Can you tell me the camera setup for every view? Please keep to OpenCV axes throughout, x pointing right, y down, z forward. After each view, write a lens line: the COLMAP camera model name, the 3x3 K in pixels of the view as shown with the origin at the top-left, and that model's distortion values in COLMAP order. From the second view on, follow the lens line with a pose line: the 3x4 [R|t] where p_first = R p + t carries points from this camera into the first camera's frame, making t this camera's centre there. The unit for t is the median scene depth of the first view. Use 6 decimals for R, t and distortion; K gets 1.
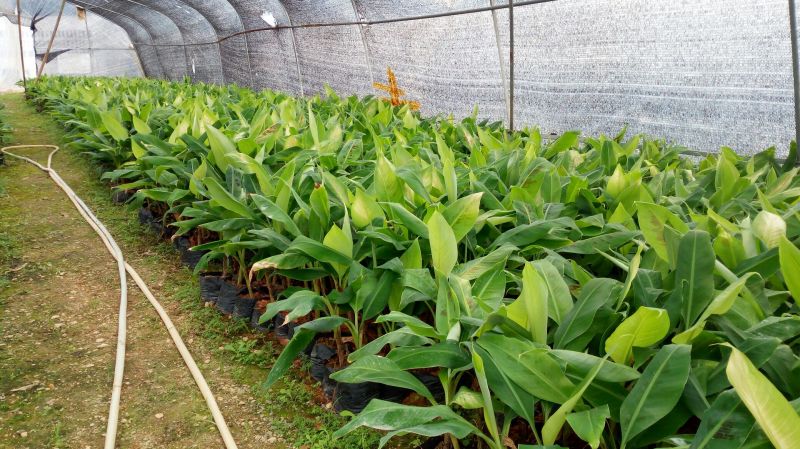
lens RADIAL K [[652.0, 0, 403.9], [0, 652.0, 226.4], [0, 0, 1]] dist [0.080230, -0.155300]
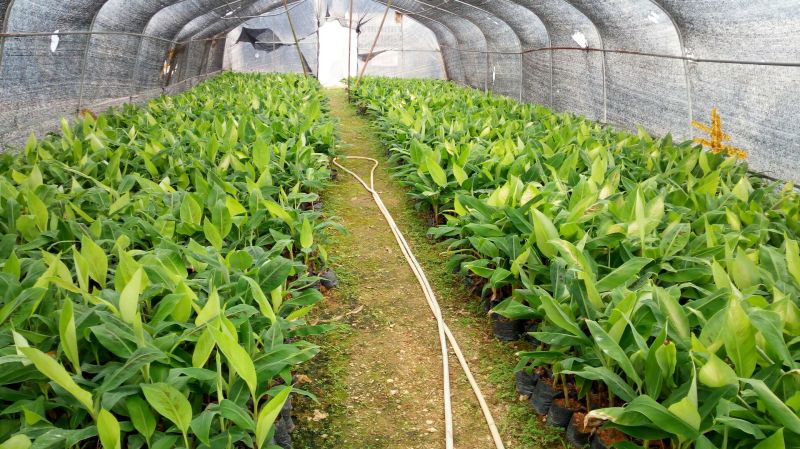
lens RADIAL K [[652.0, 0, 403.9], [0, 652.0, 226.4], [0, 0, 1]] dist [0.080230, -0.155300]
pose [[0.914426, 0.117596, -0.387294, -0.058161], [-0.107306, 0.993058, 0.048170, -0.104786], [0.390270, -0.002489, 0.920697, -0.016443]]
